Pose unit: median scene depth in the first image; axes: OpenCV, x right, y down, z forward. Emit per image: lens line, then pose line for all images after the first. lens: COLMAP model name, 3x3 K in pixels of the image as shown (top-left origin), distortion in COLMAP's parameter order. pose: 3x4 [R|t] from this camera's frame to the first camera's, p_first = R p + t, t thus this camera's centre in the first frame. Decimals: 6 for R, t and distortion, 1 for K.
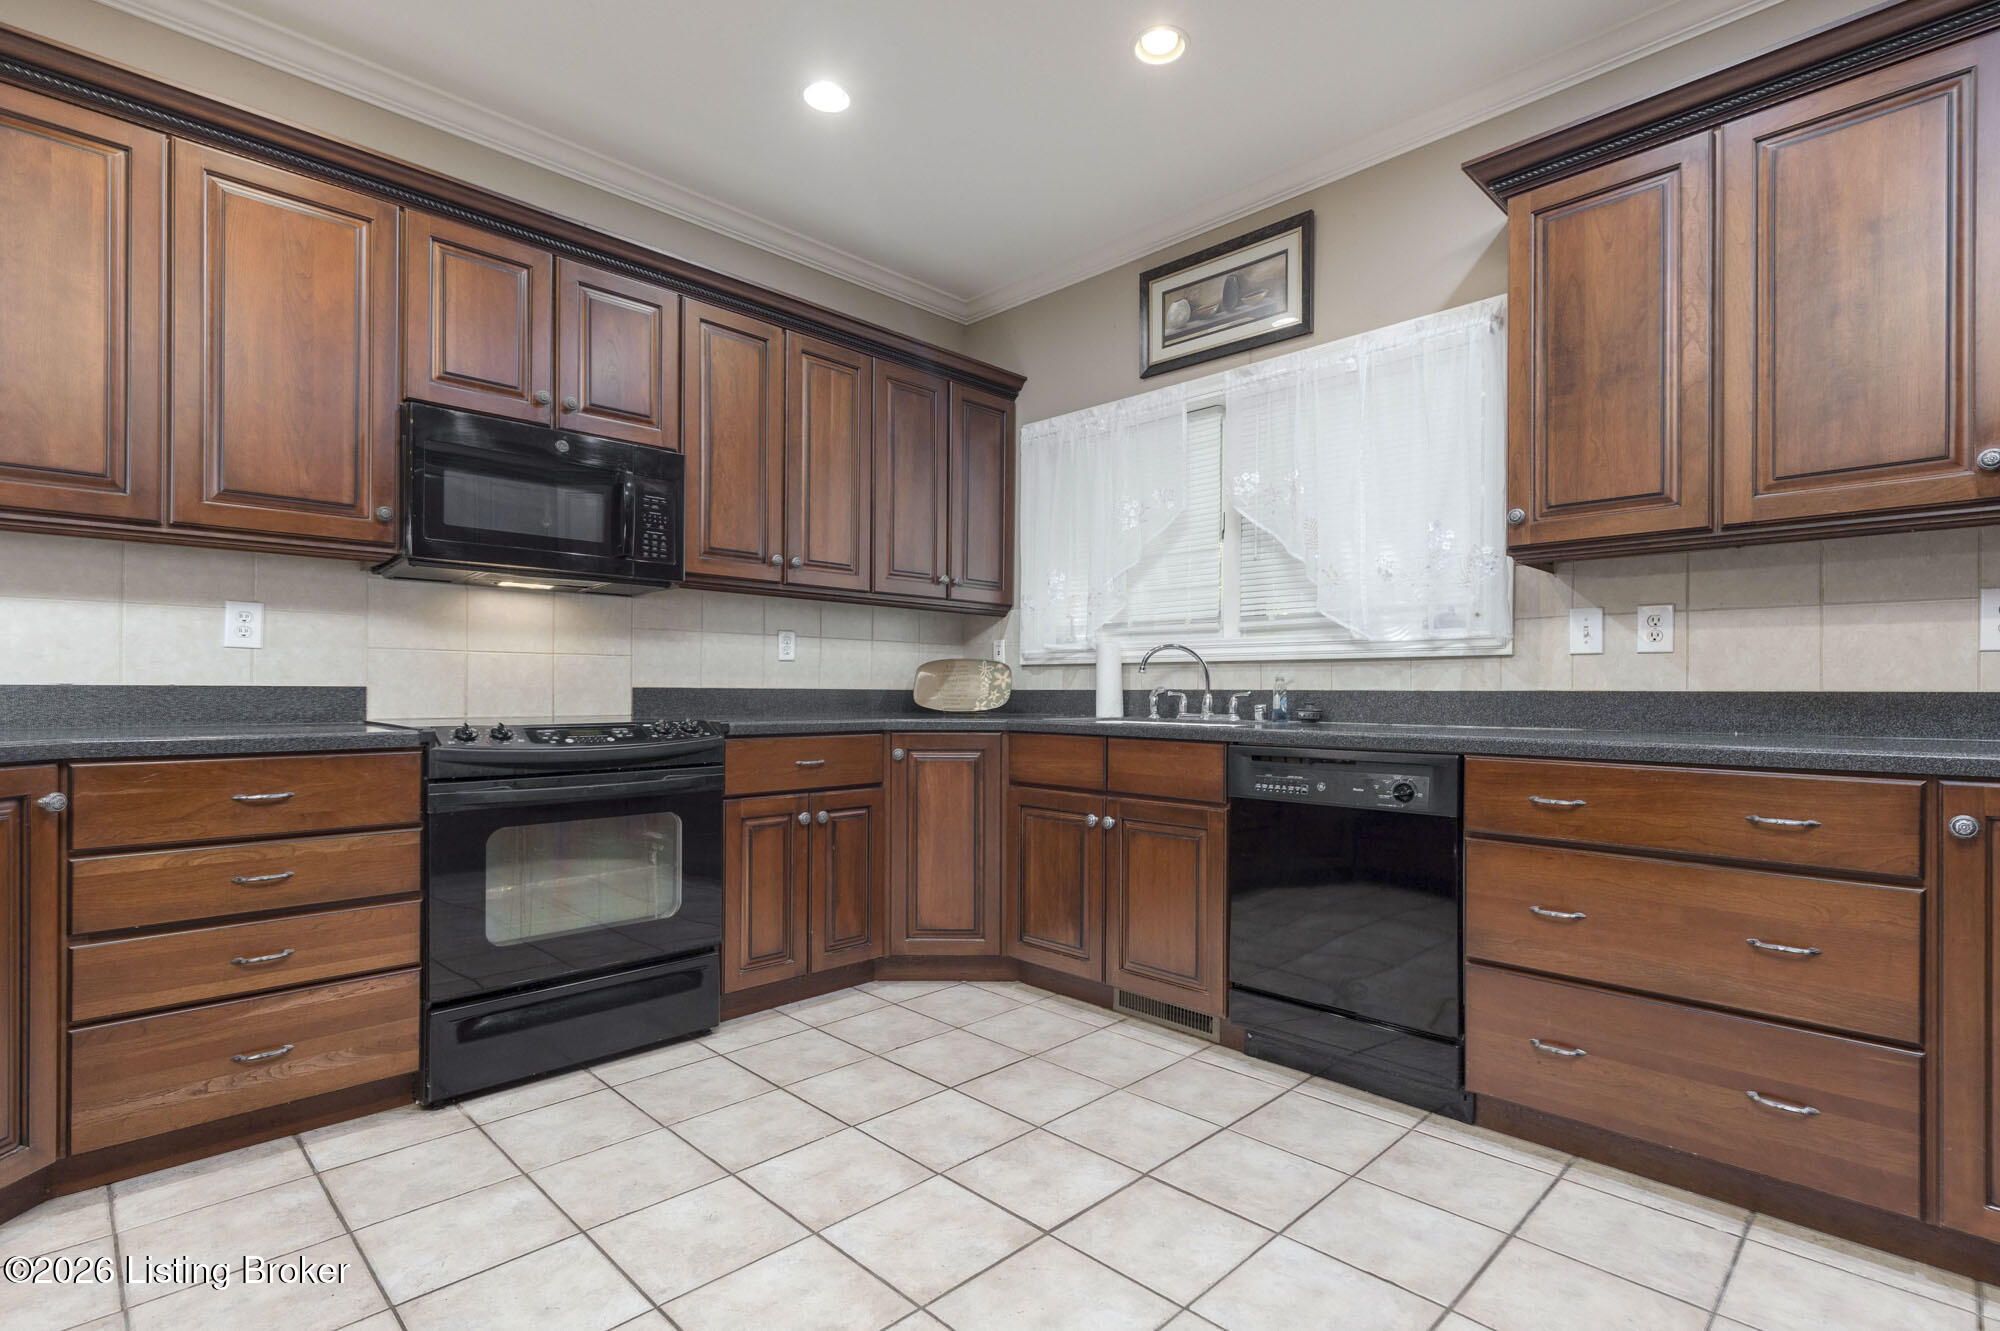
lens RADIAL K [[939.8, 0, 1008.1], [0, 939.8, 689.8], [0, 0, 1]] dist [-0.000281, 0.000014]
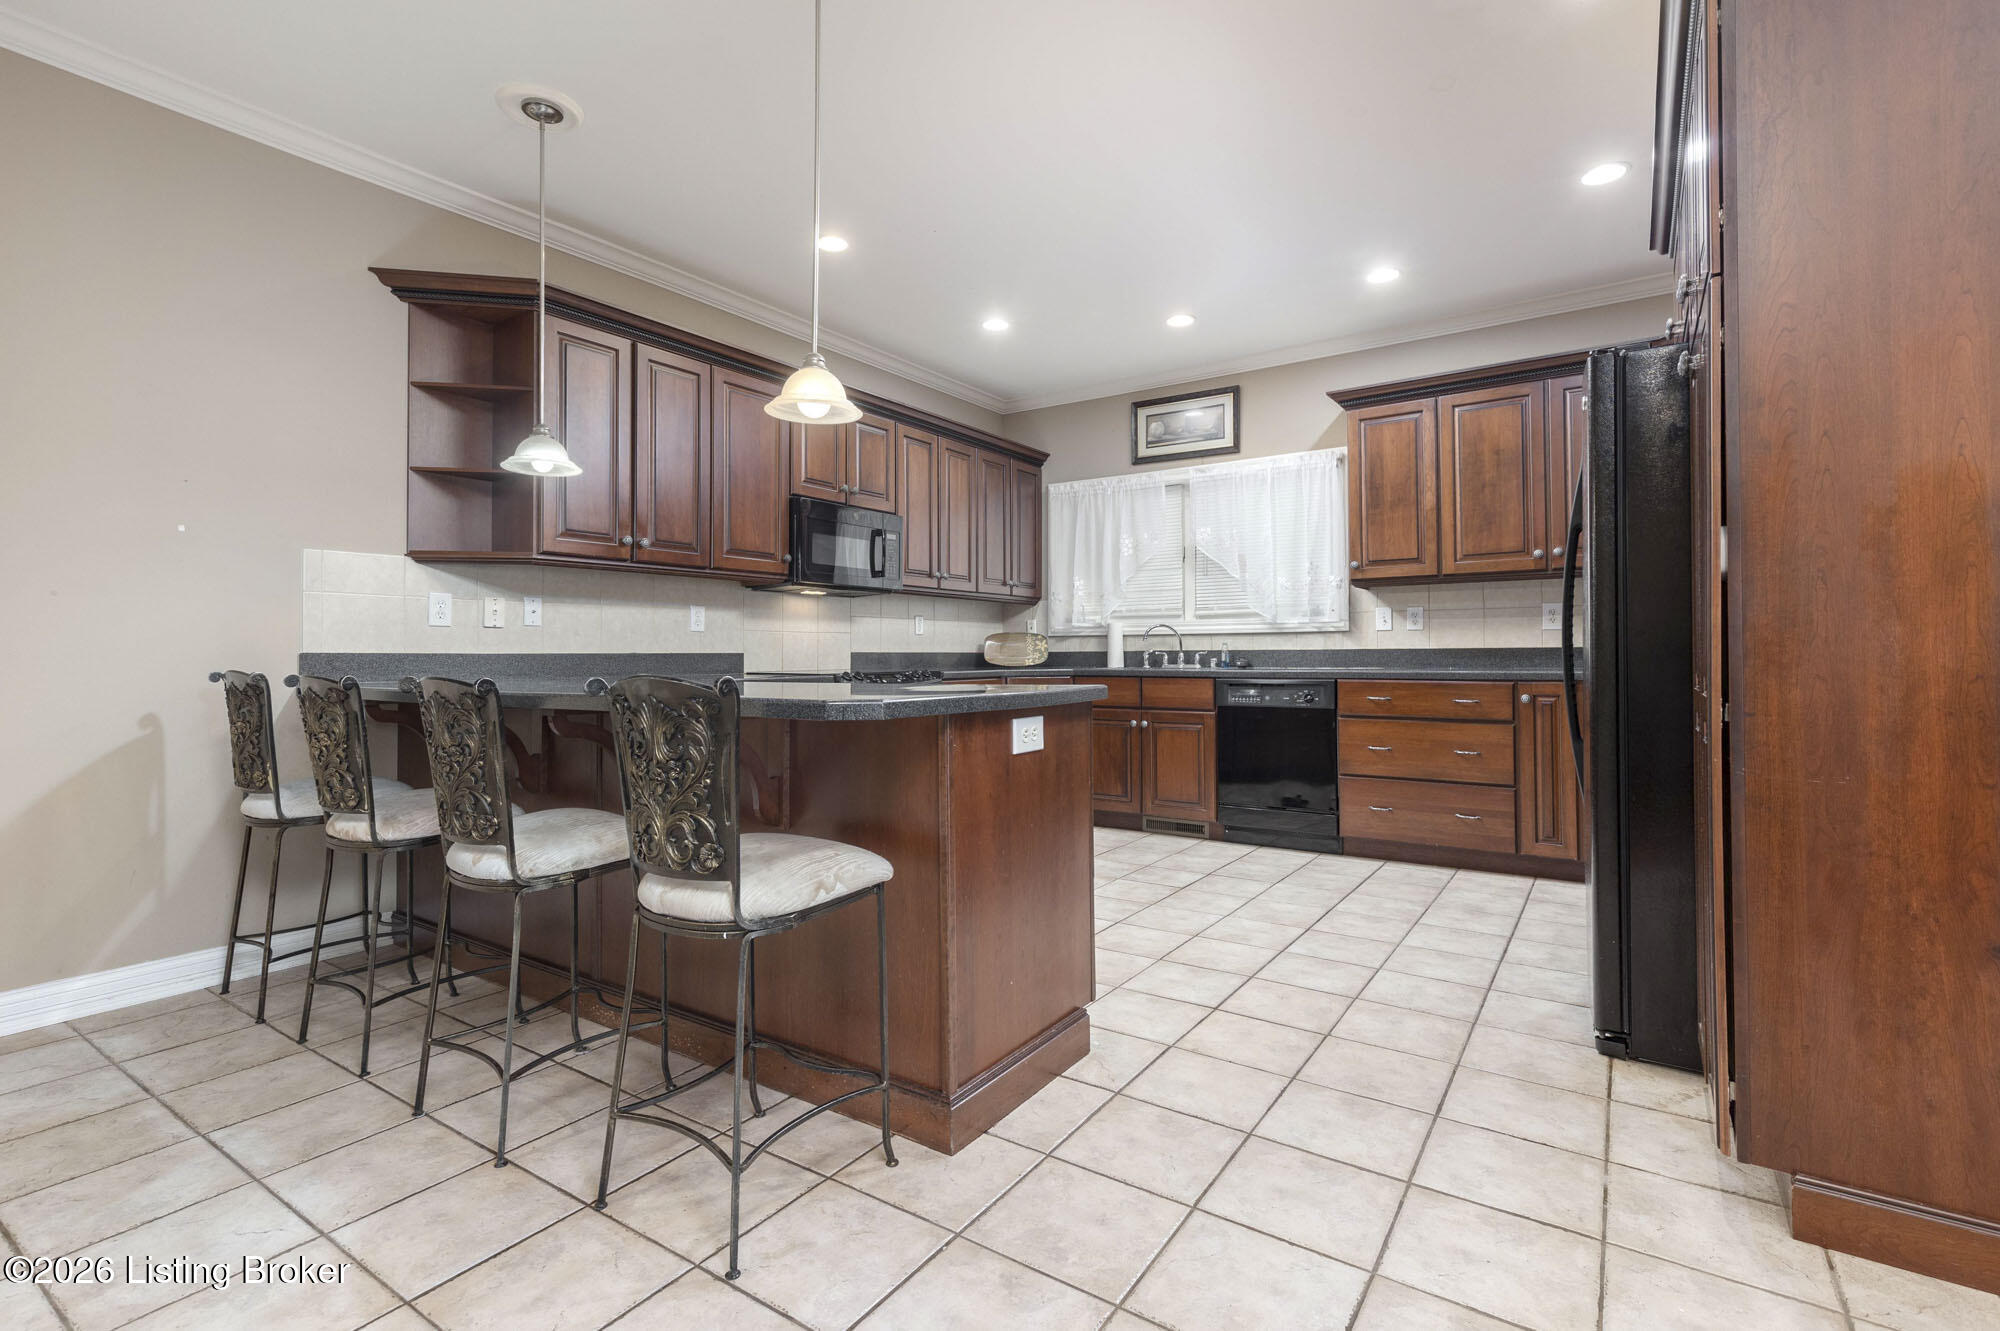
lens RADIAL K [[914.6, 0, 995.5], [0, 914.6, 639.4], [0, 0, 1]] dist [-0.000411, -0.000042]
pose [[0.982024, -0.007774, 0.188598, -0.462898], [0.010438, 0.999859, -0.013139, -0.001601], [-0.188469, 0.014872, 0.981966, -0.620868]]
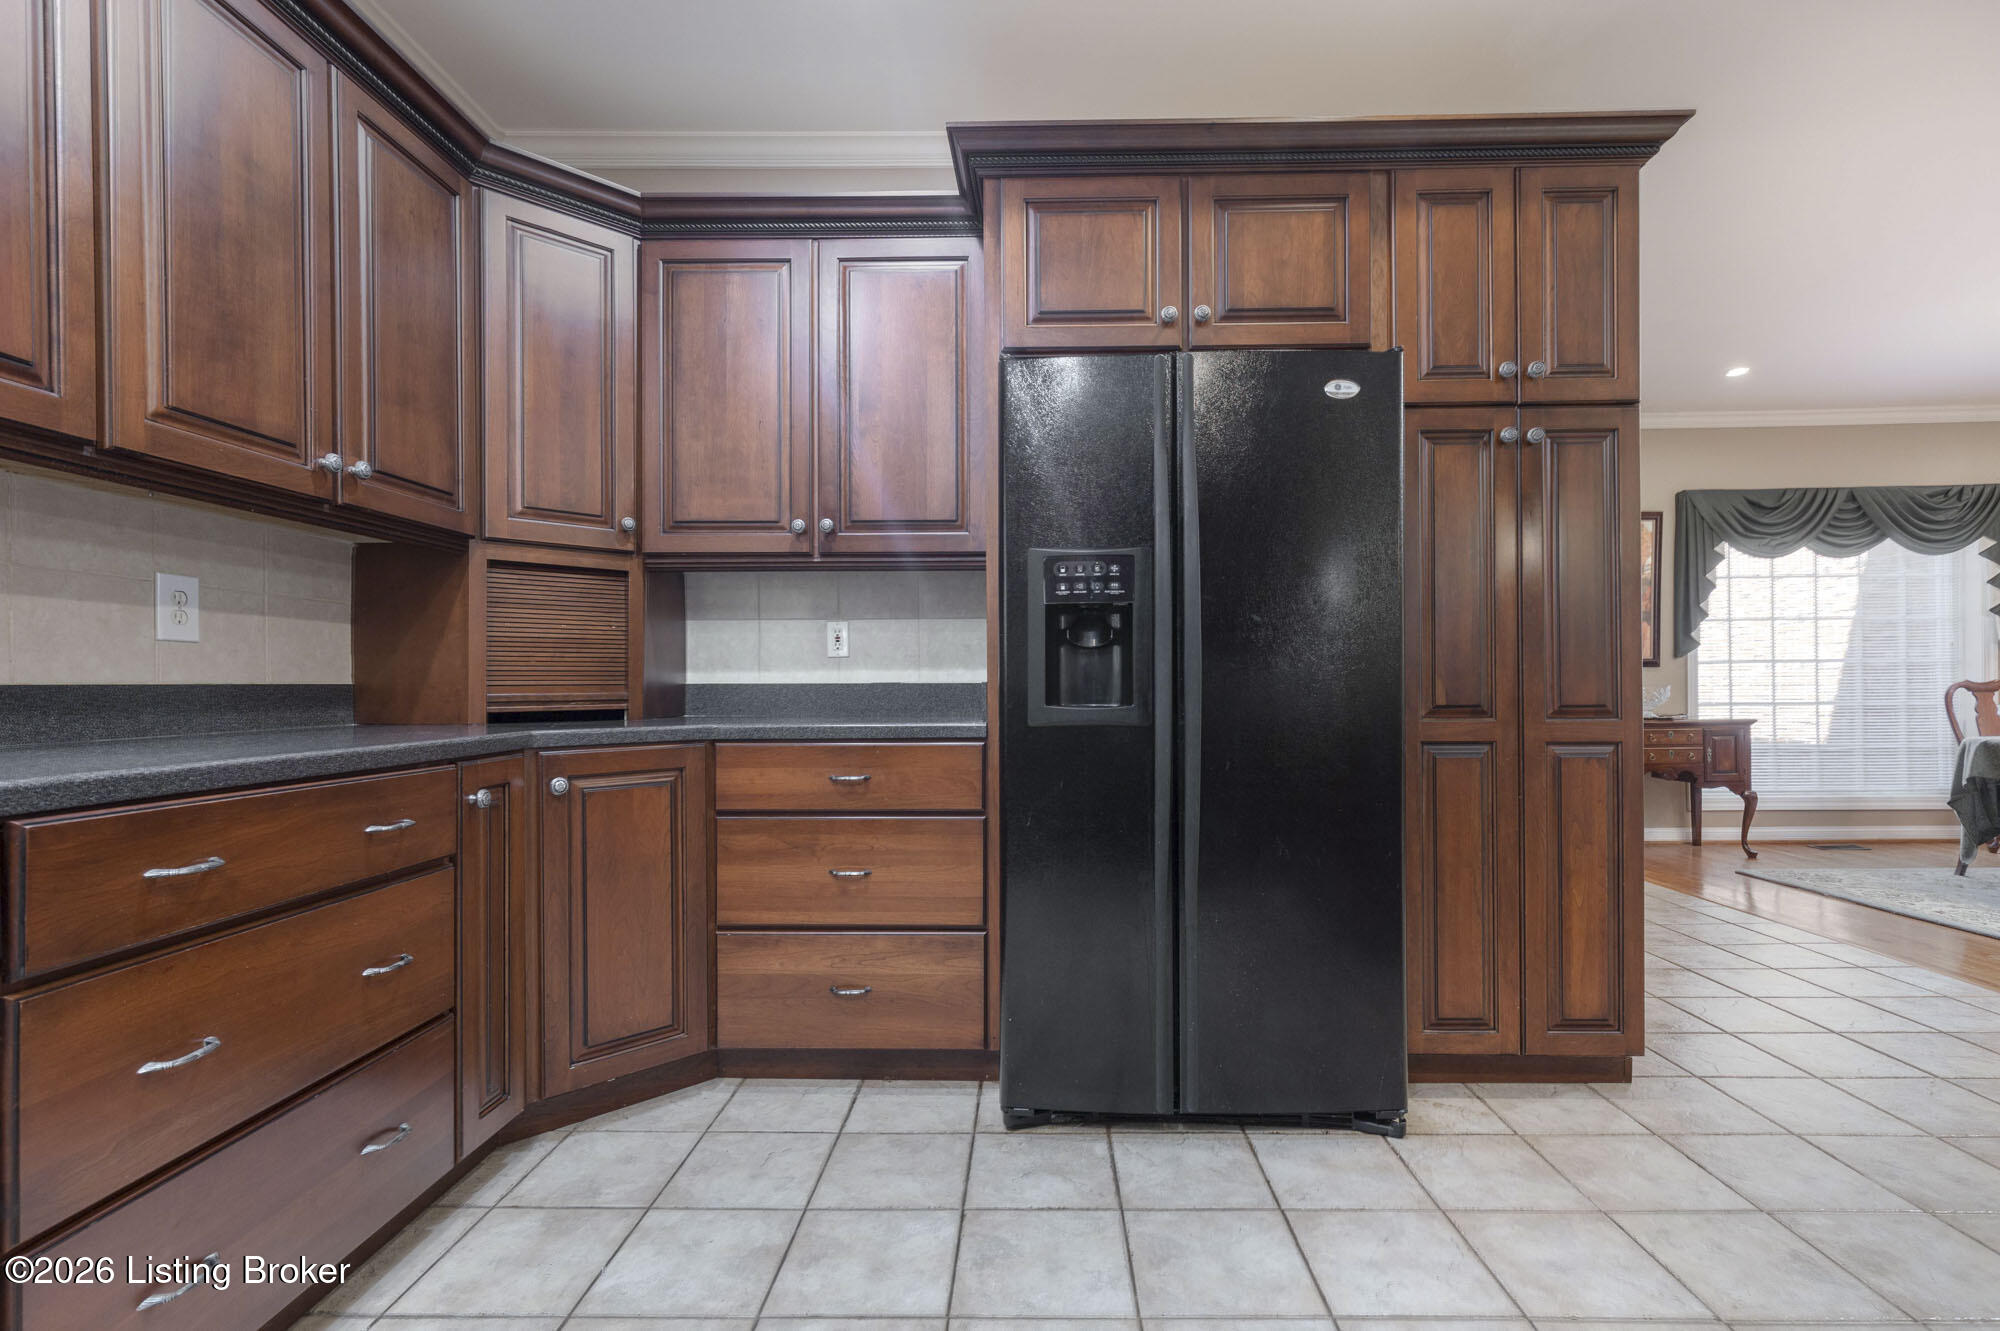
lens RADIAL K [[939.8, 0, 1008.1], [0, 939.8, 689.8], [0, 0, 1]] dist [-0.000281, 0.000014]
pose [[-0.694663, -0.004898, 0.719319, -0.133994], [0.004633, 0.999926, 0.011283, 0.000649], [-0.719321, 0.011171, -0.694588, 0.666553]]
